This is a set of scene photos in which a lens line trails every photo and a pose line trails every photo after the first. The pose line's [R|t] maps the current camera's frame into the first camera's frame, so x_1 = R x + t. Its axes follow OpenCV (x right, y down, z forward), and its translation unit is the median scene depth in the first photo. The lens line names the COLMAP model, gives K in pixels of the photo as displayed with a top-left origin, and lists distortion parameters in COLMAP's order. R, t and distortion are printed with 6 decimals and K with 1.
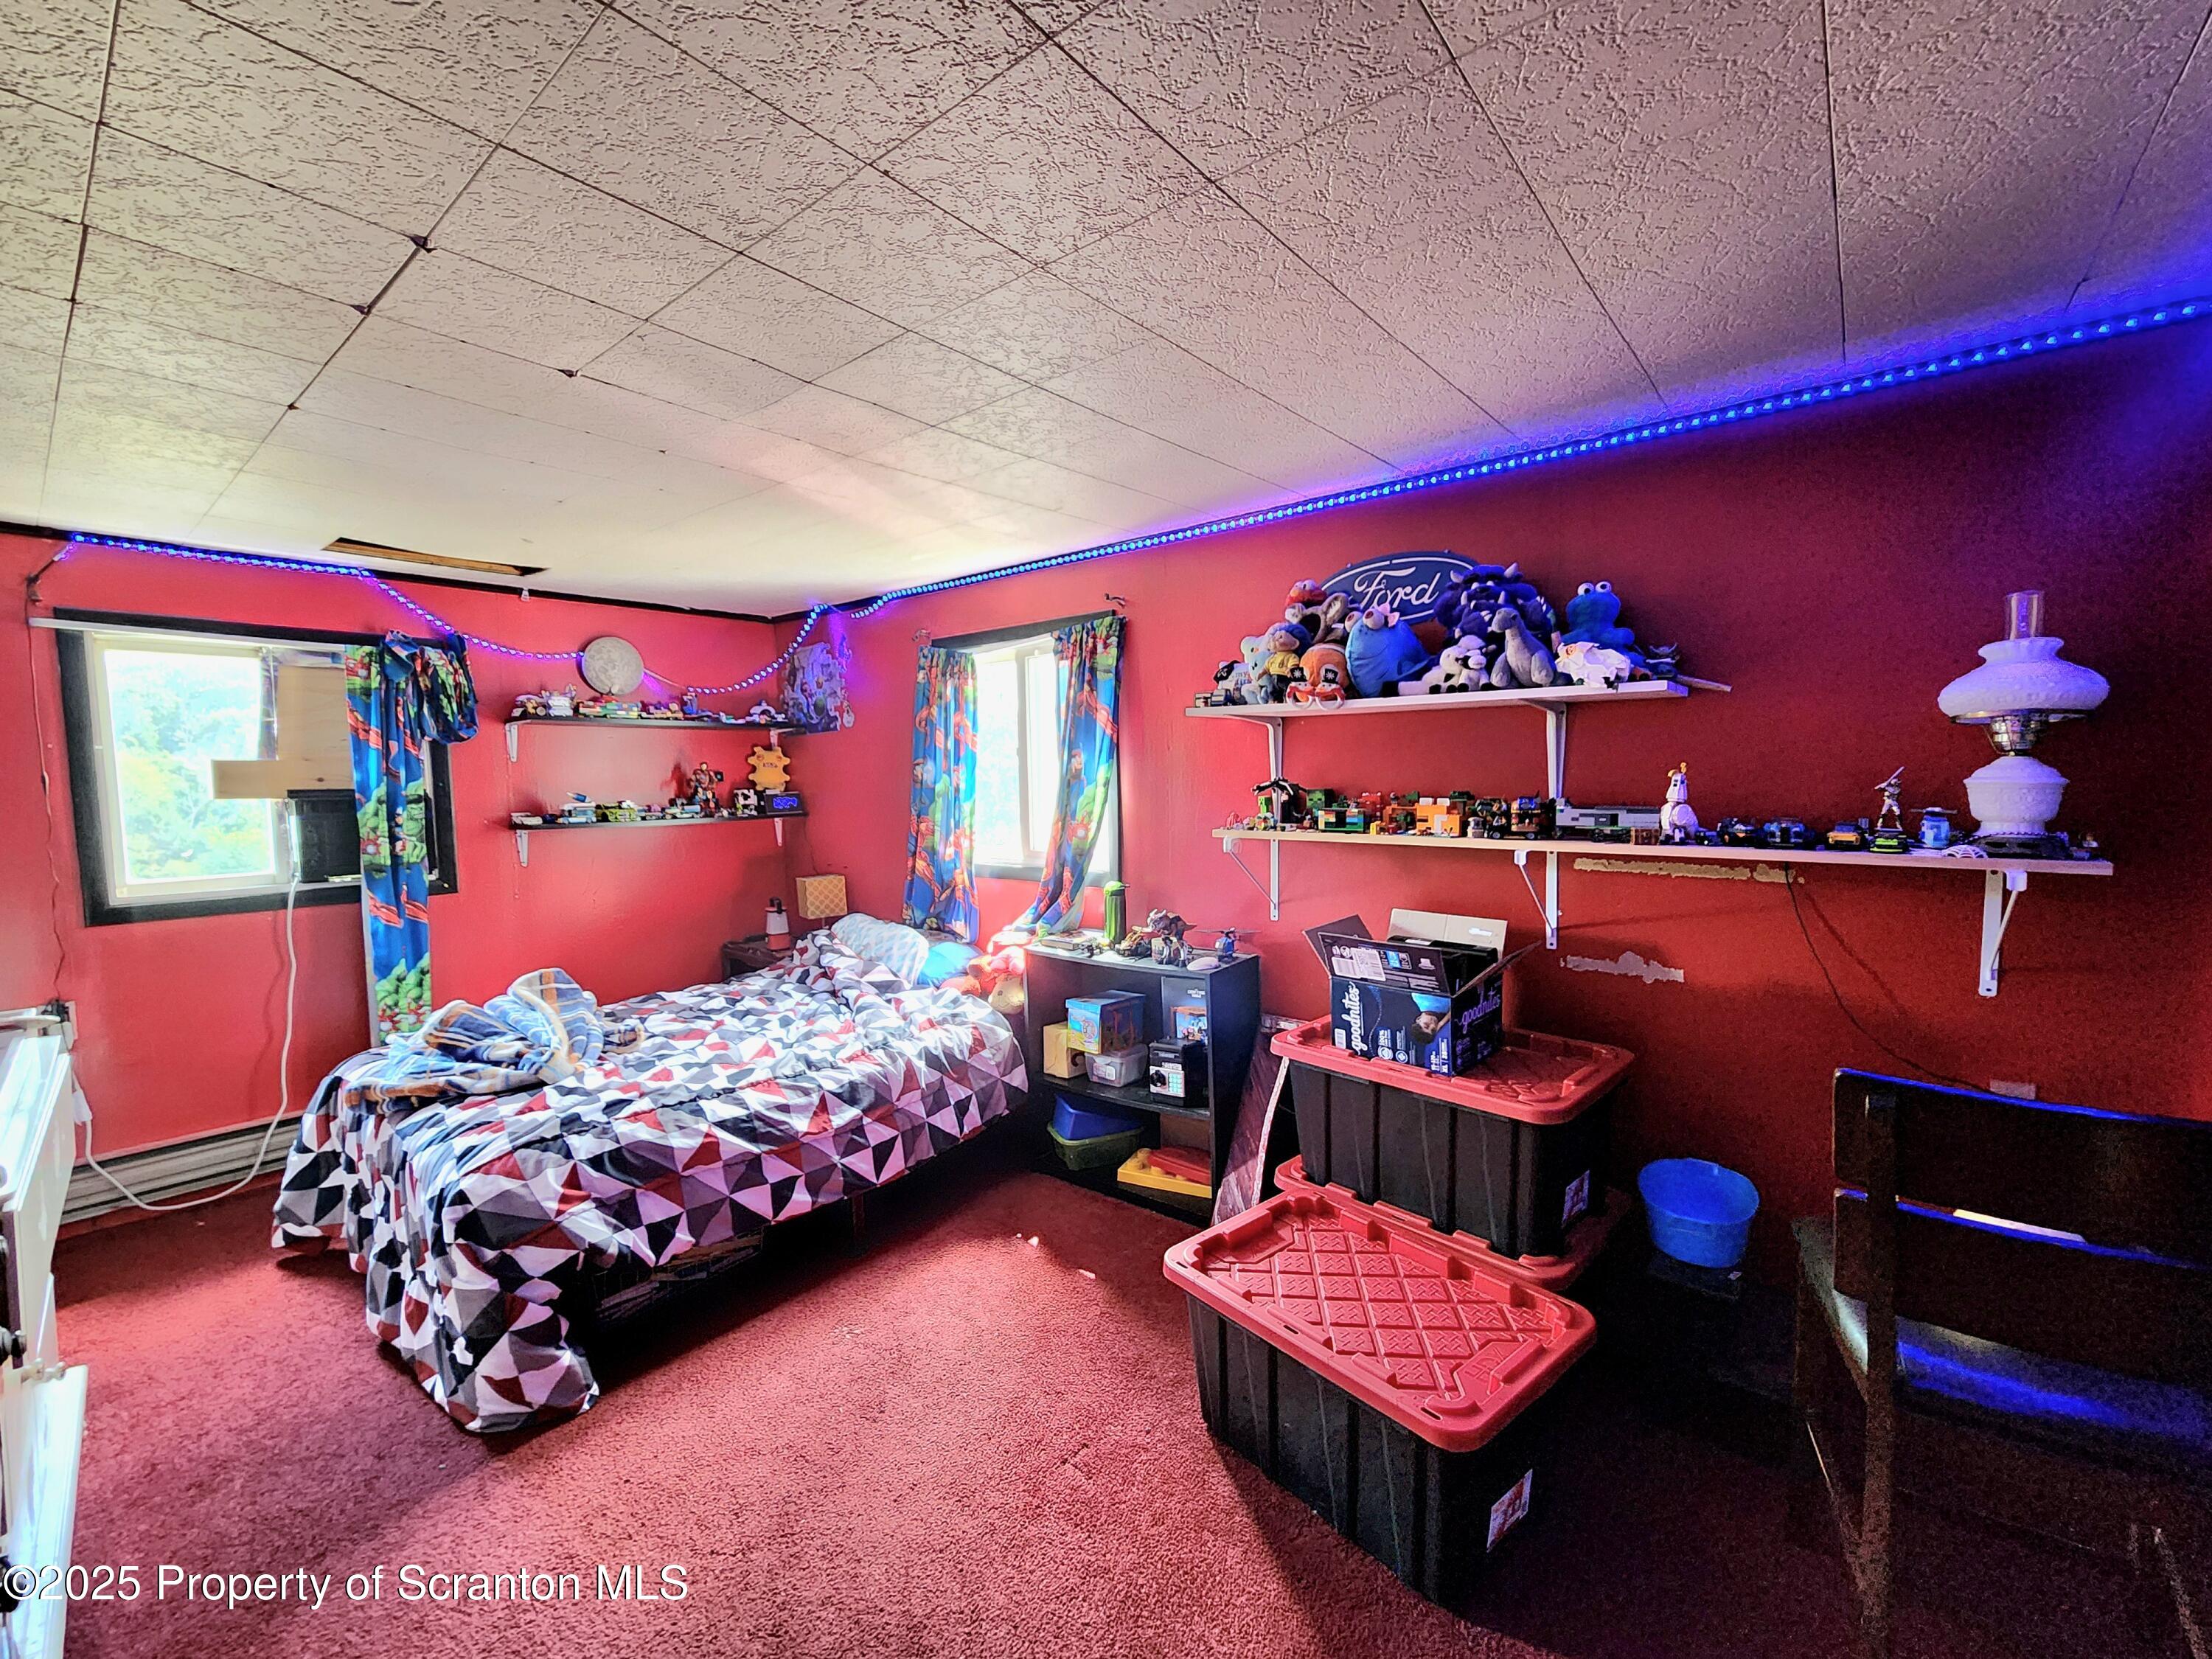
lens RADIAL K [[905.6, 0, 1104.5], [0, 905.6, 836.0], [0, 0, 1]] dist [-0.003248, 0.001548]
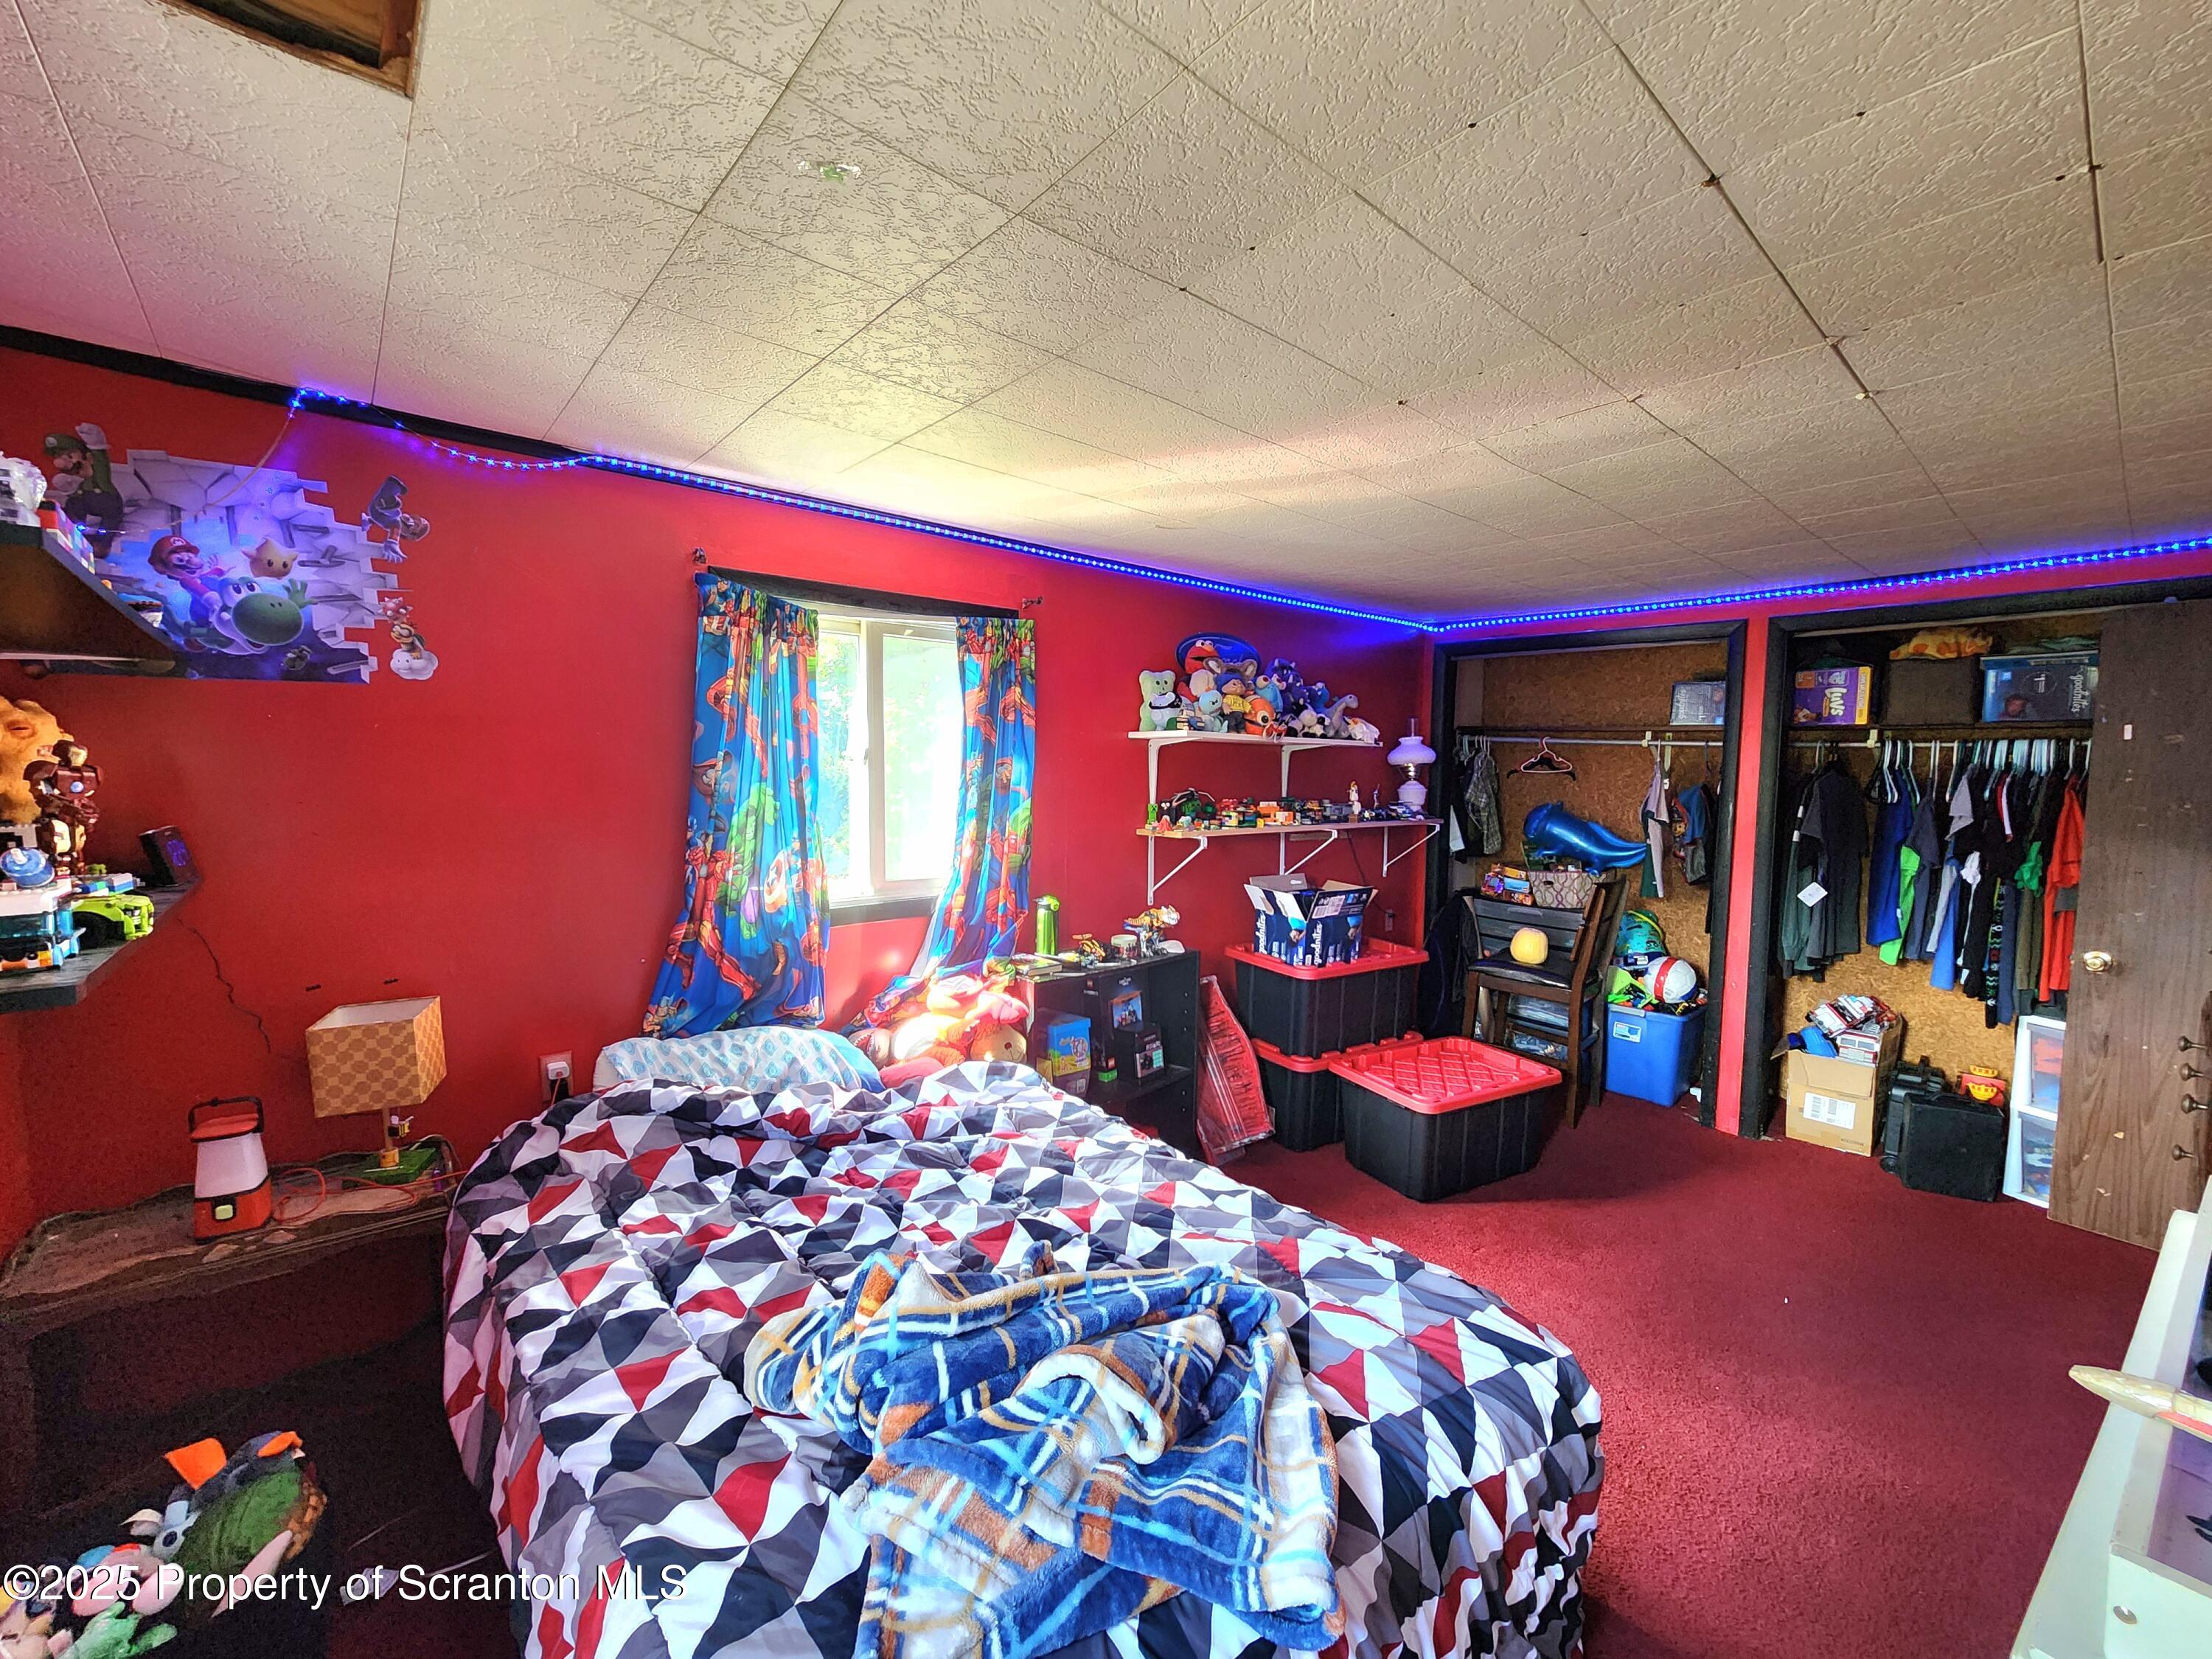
lens RADIAL K [[905.6, 0, 1102.7], [0, 905.6, 827.8], [0, 0, 1]] dist [-0.003248, 0.001548]
pose [[0.166699, -0.042037, 0.985111, -1.301072], [0.064226, 0.997432, 0.031695, -0.069502], [-0.983914, 0.057986, 0.168970, 1.090163]]
